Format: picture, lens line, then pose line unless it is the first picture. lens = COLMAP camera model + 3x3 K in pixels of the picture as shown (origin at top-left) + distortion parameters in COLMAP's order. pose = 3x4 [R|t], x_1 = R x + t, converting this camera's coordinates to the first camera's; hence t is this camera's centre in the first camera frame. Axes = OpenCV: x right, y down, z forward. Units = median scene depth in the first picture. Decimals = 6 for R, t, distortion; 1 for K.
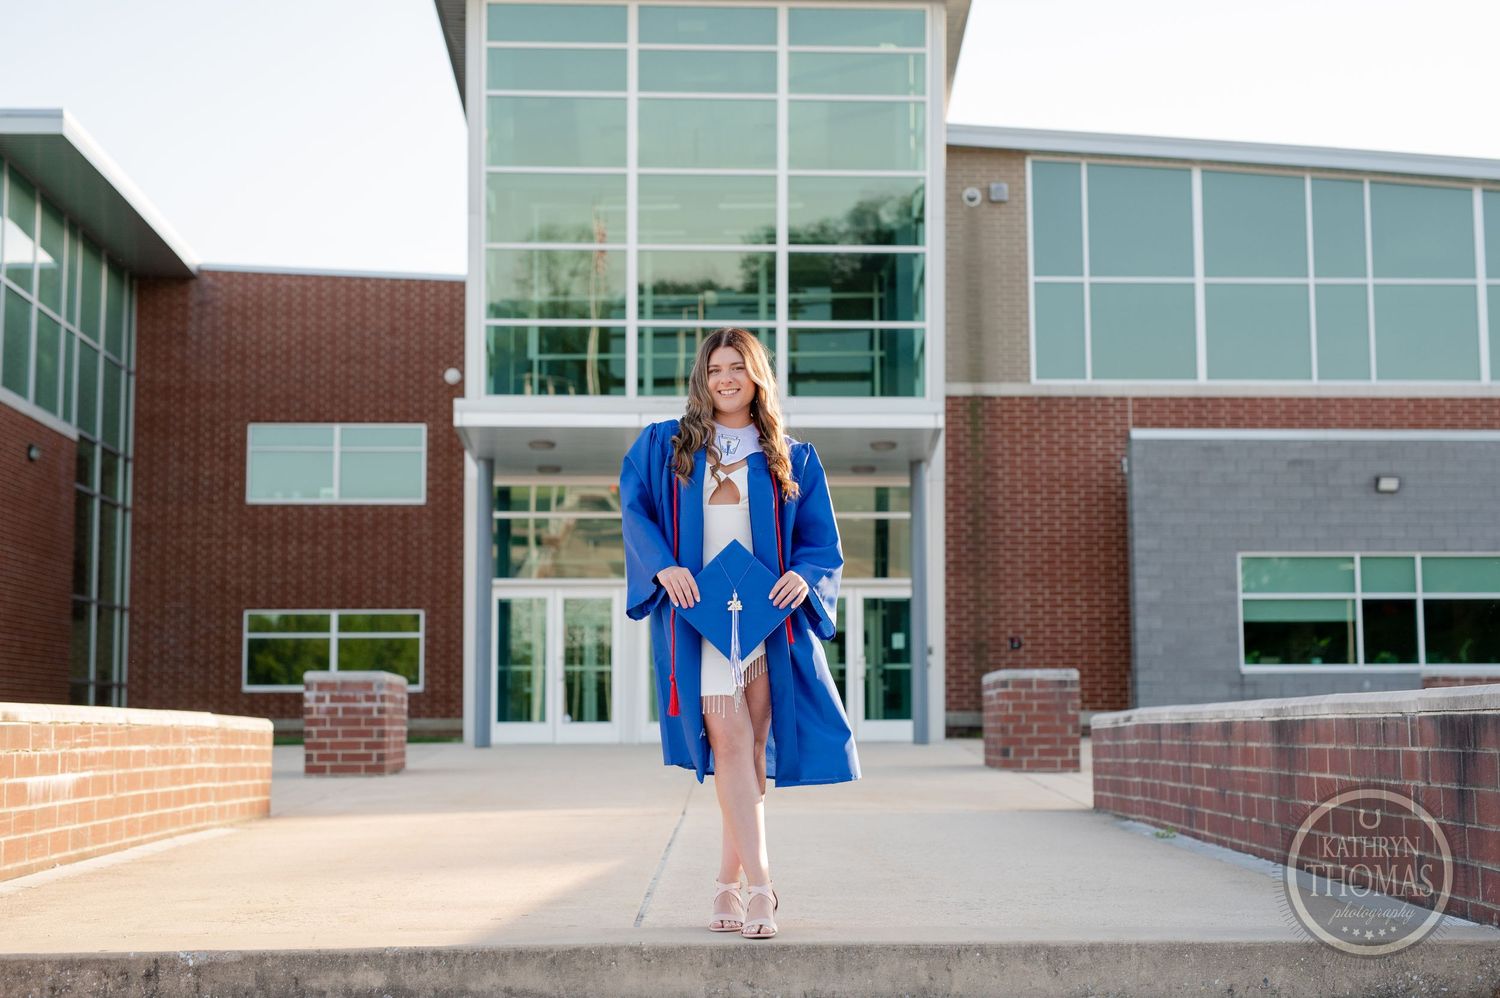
lens RADIAL K [[2185.6, 0, 754.2], [0, 2185.6, 500.1], [0, 0, 1]] dist [-0.002180, -0.006887]
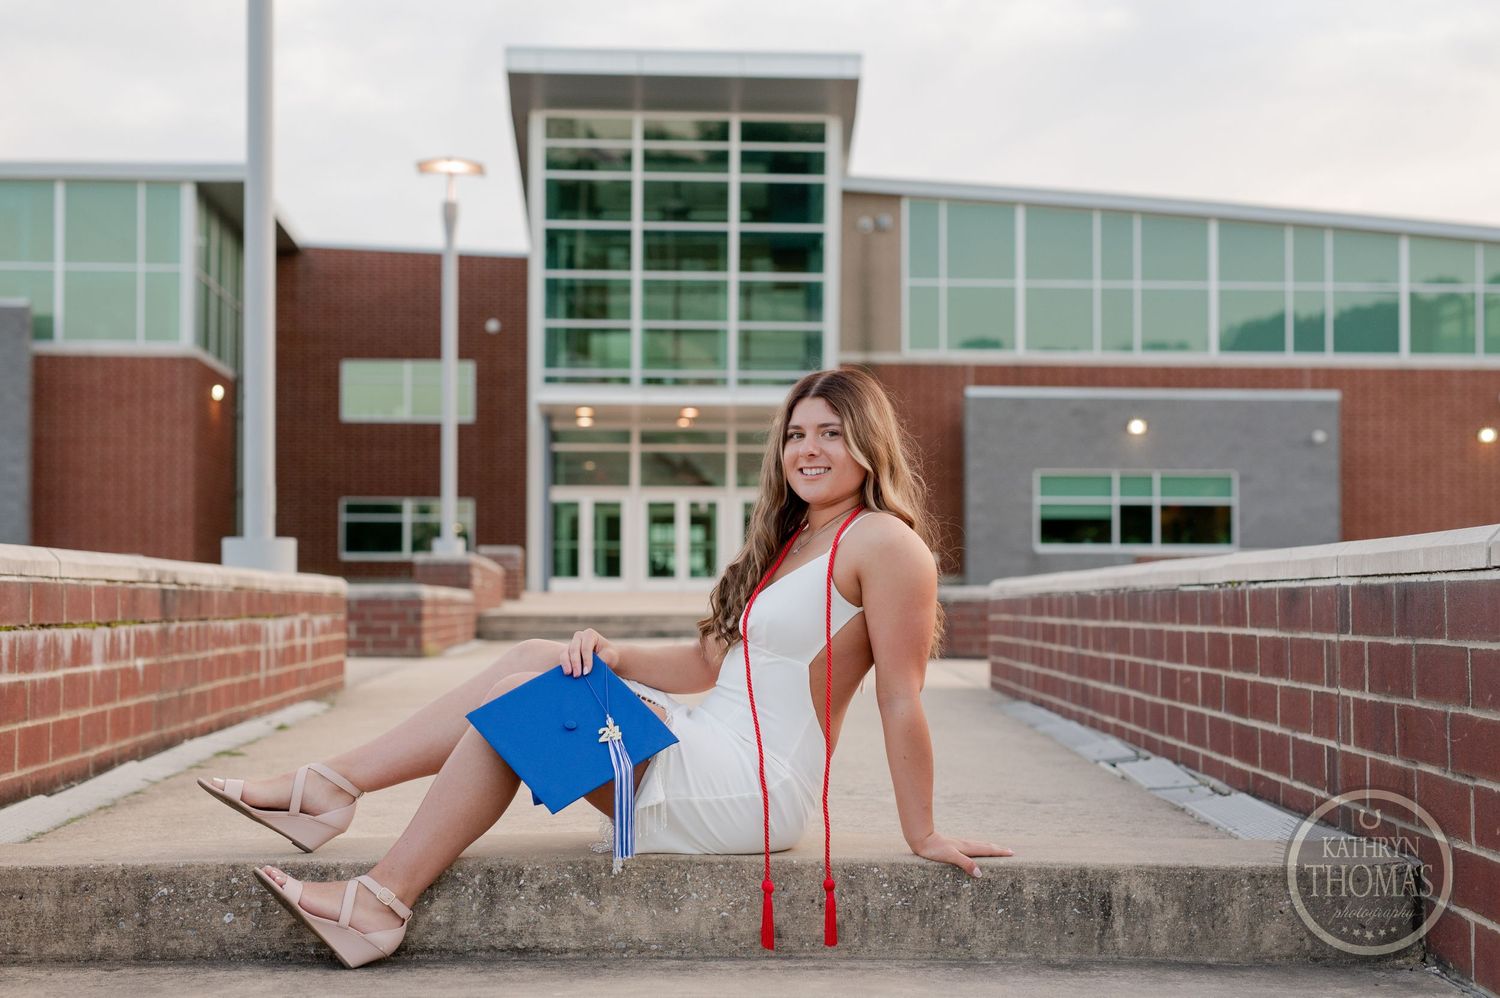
lens RADIAL K [[2273.8, 0, 749.0], [0, 2273.8, 551.8], [0, 0, 1]] dist [0.010707, -0.014555]
pose [[0.999900, 0.008444, 0.011340, 0.006322], [-0.009340, 0.996636, 0.081425, -0.044655], [-0.010614, -0.081522, 0.996615, -0.538448]]
